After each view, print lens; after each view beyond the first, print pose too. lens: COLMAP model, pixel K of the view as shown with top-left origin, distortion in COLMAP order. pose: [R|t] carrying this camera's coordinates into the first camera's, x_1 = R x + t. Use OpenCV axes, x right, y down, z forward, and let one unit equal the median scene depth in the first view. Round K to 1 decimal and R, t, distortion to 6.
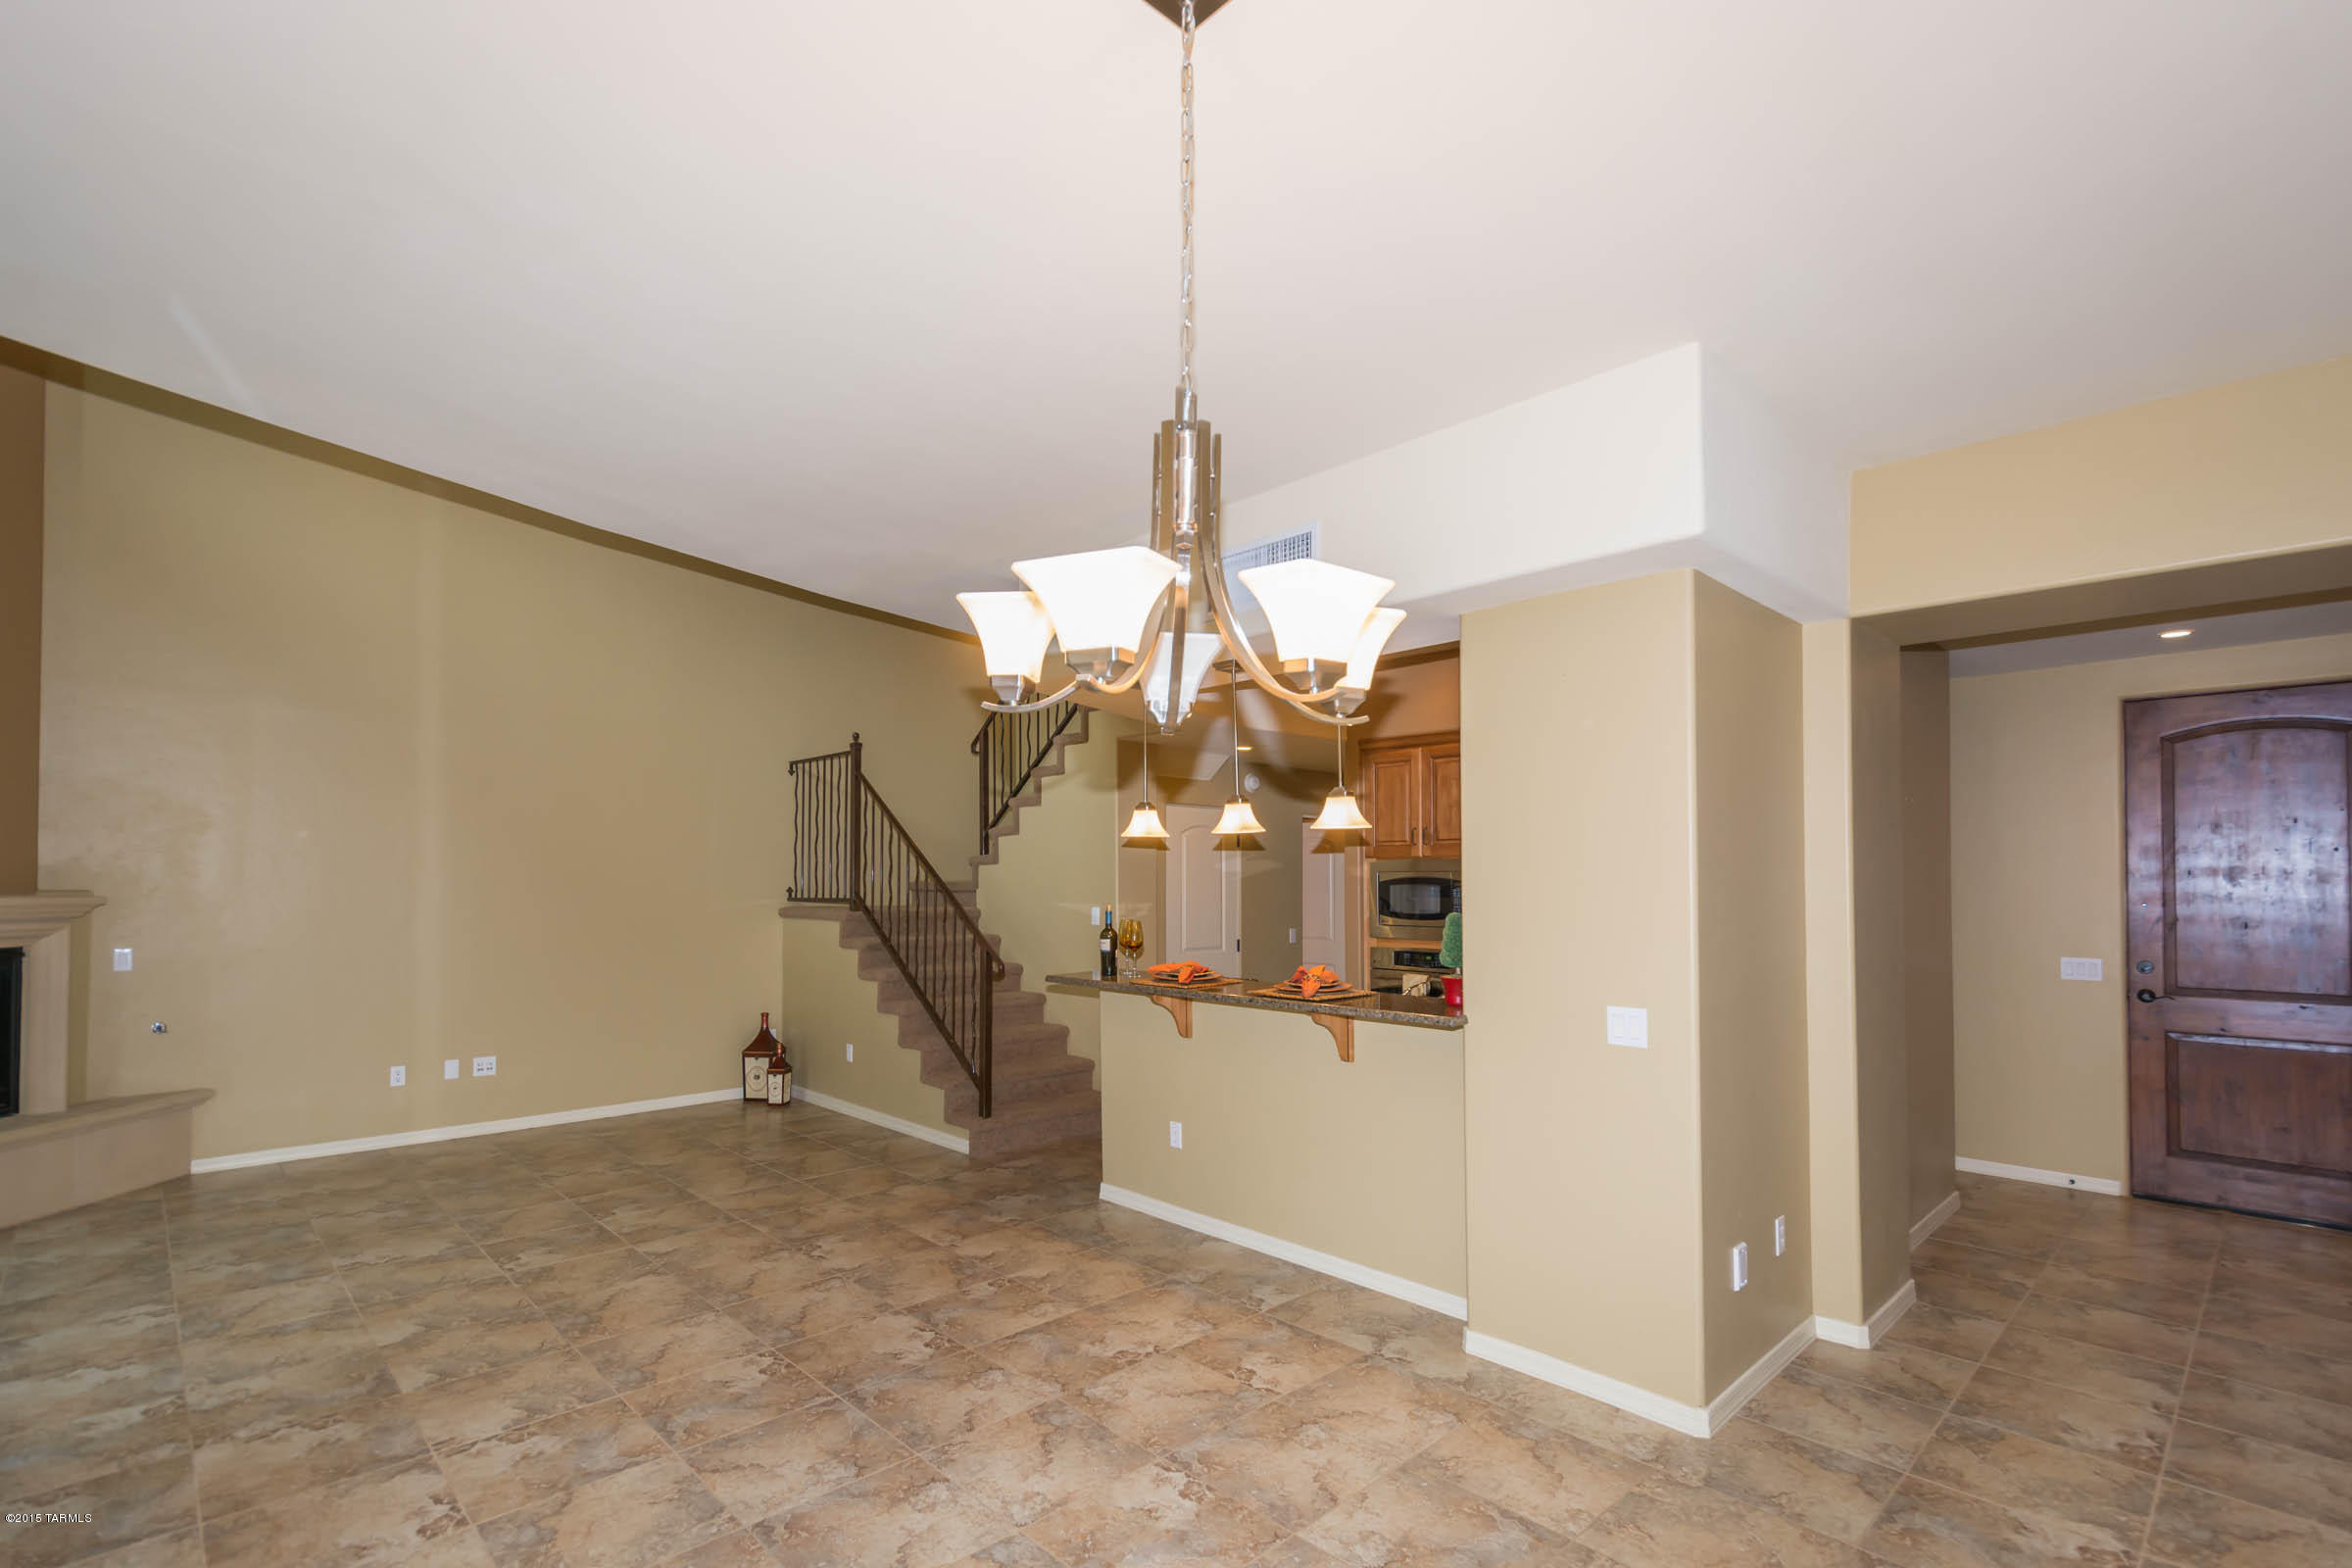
lens RADIAL K [[1079.5, 0, 1195.6], [0, 1079.5, 828.6], [0, 0, 1]] dist [0.036821, -0.012366]
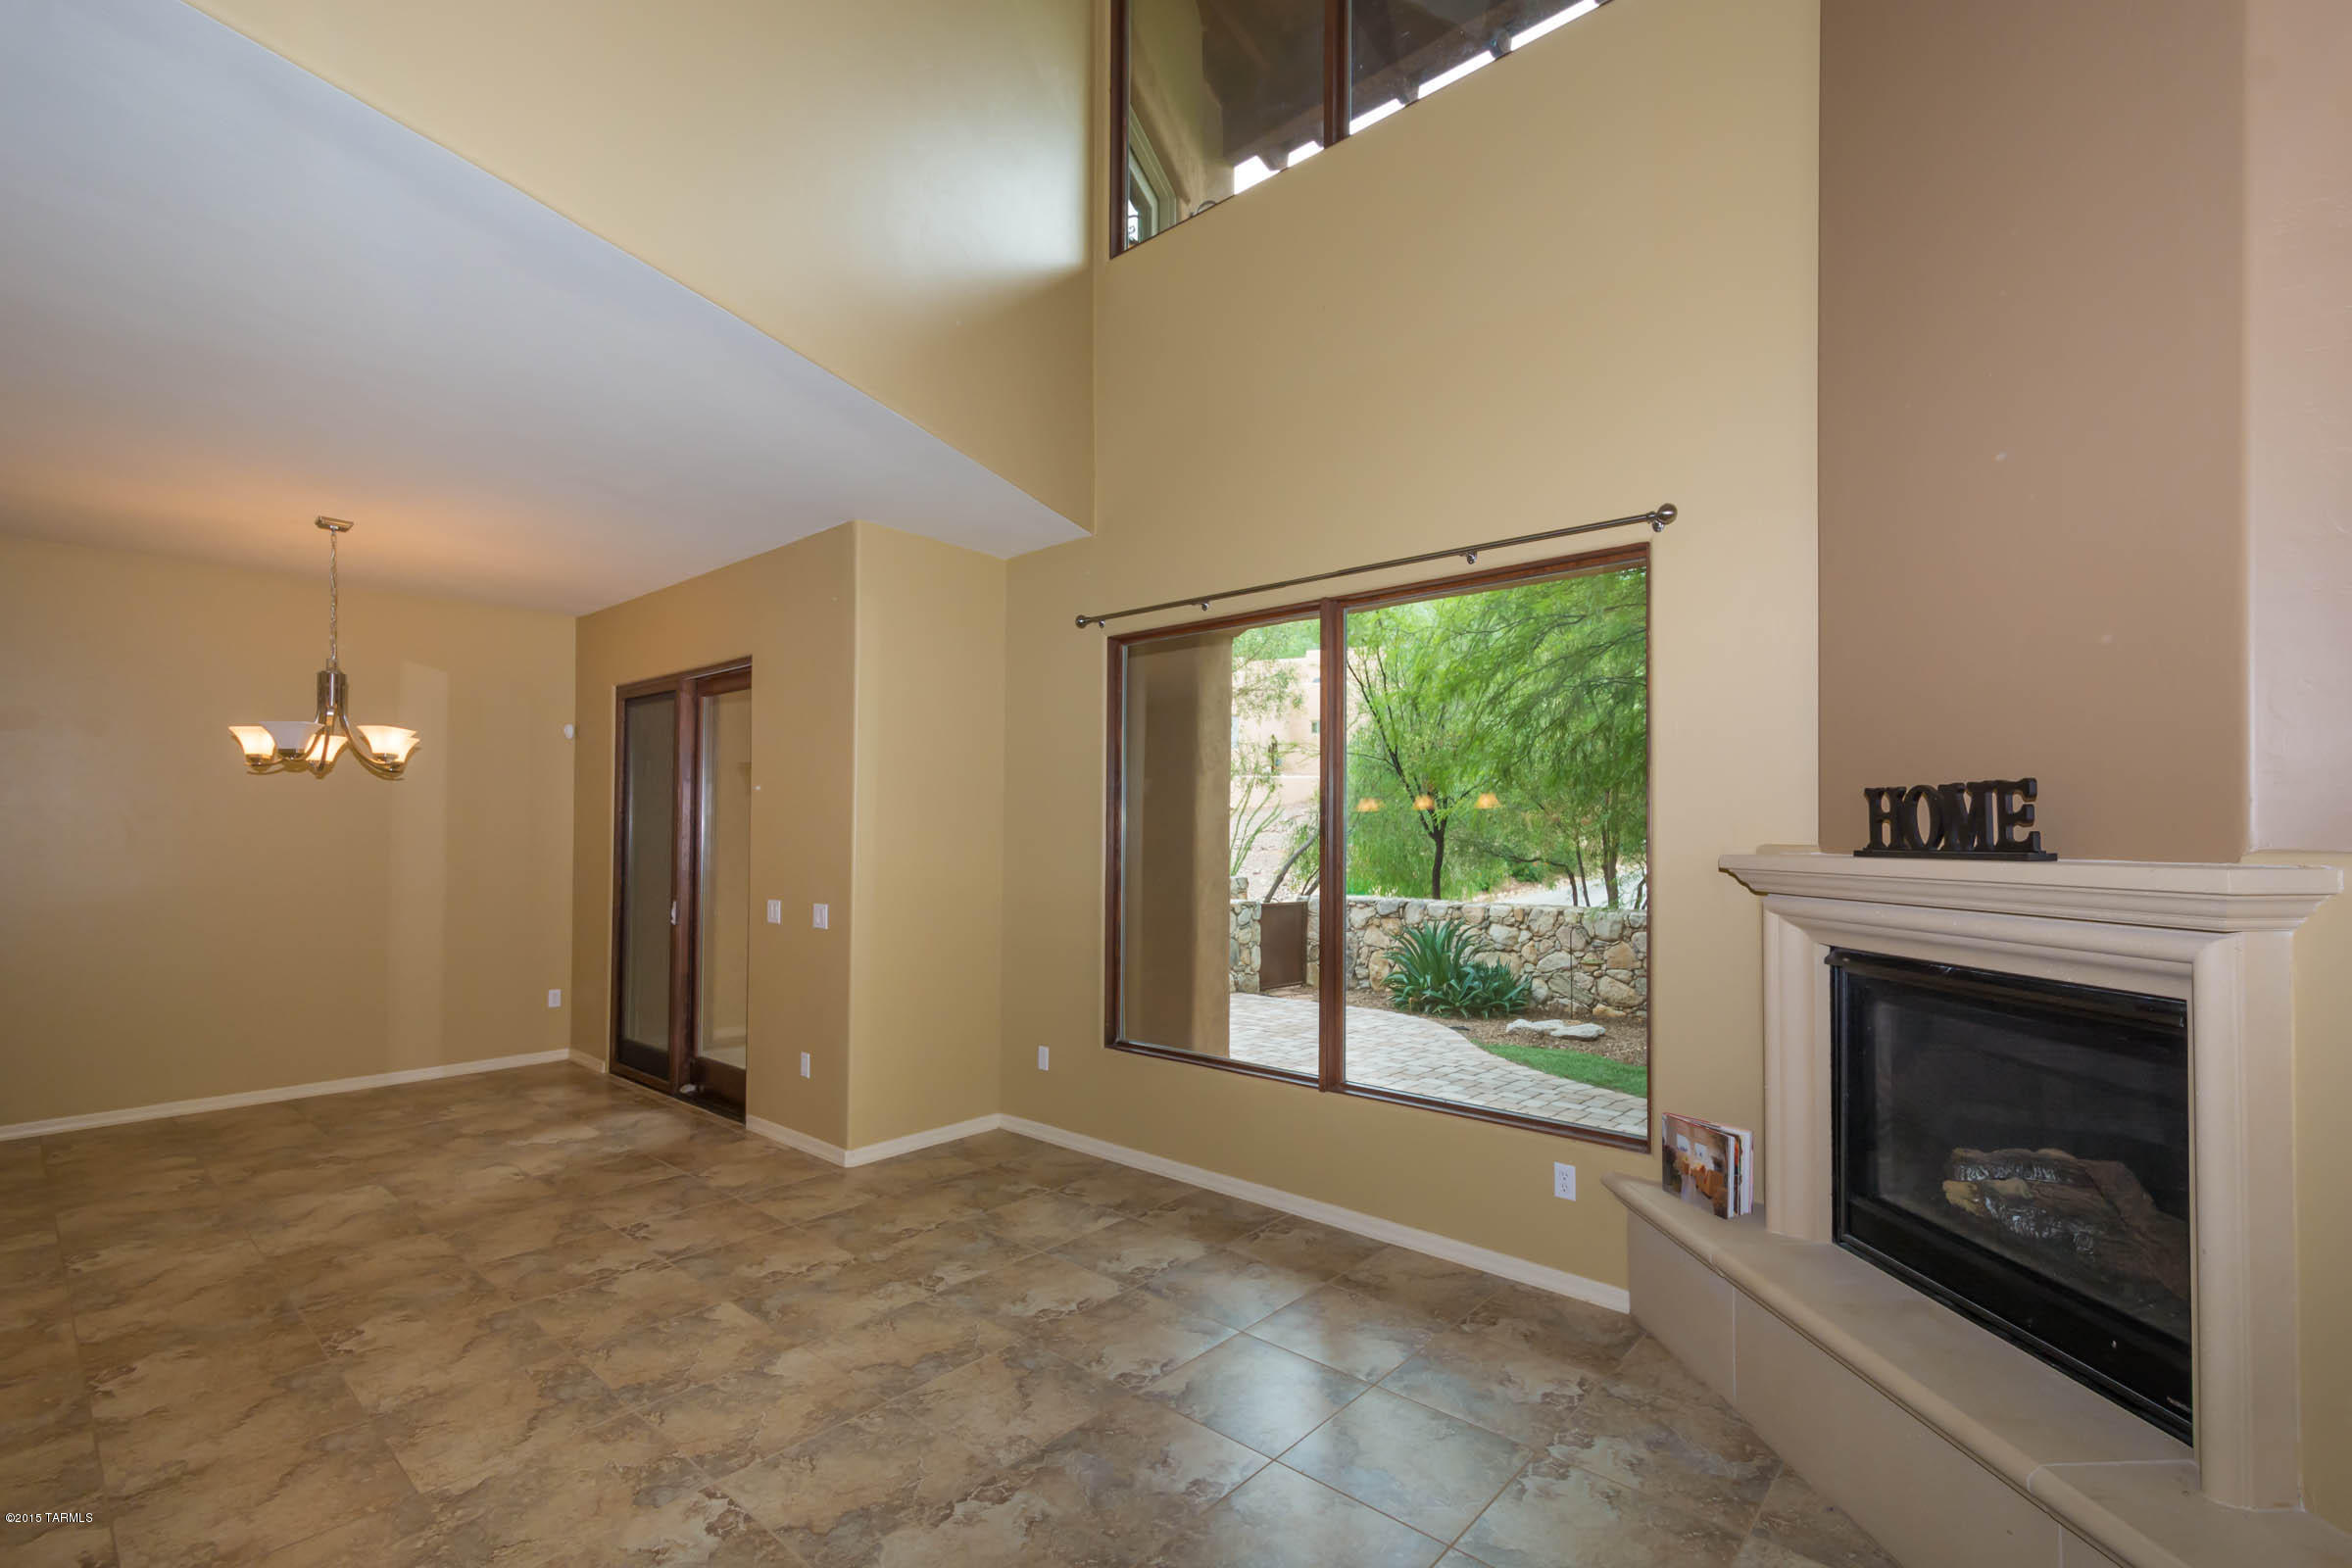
lens RADIAL K [[1065.4, 0, 1216.5], [0, 1065.4, 828.0], [0, 0, 1]] dist [0.005613, -0.000491]
pose [[-0.996305, -0.010197, -0.085275, -0.773820], [-0.005151, 0.998234, -0.059187, 0.079171], [0.085728, -0.058529, -0.994598, 1.478221]]
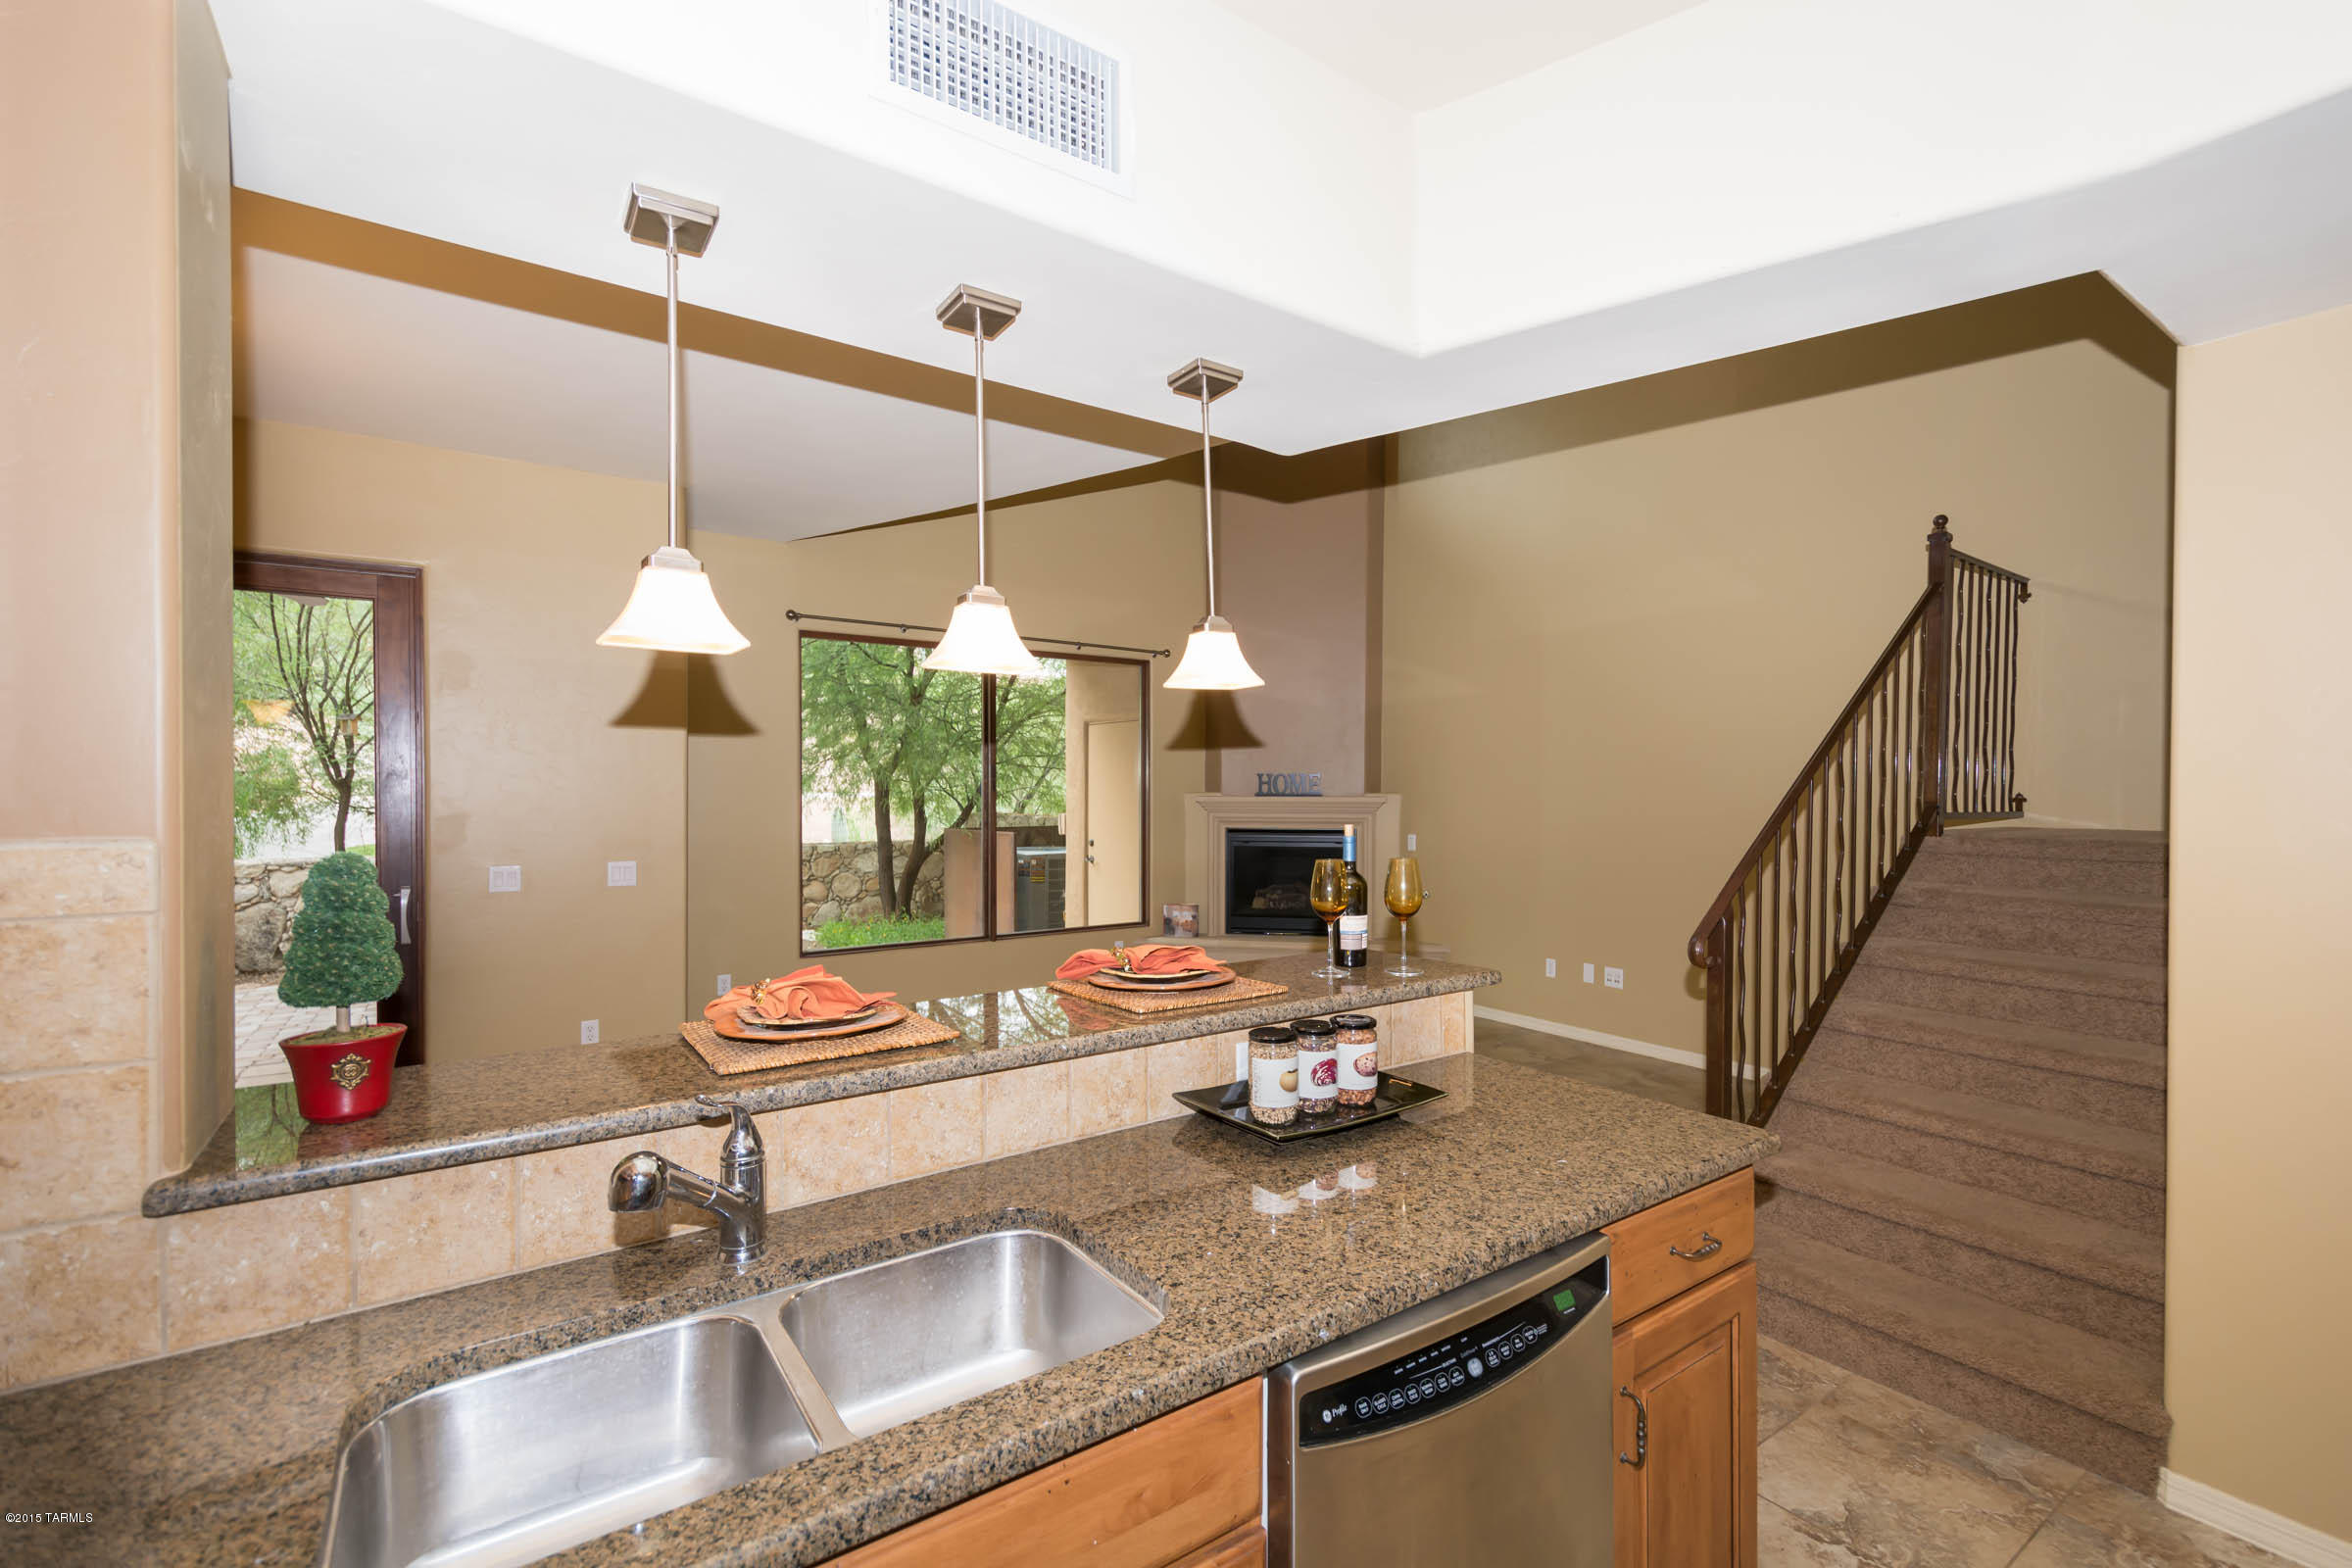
lens RADIAL K [[1018.4, 0, 1233.7], [0, 1018.4, 804.5], [0, 0, 1]] dist [0.000969, -0.000143]
pose [[-0.126332, 0.010752, -0.991930, 0.415087], [0.044528, 0.998995, 0.005158, 0.062858], [0.990988, -0.043517, -0.126683, 1.118993]]
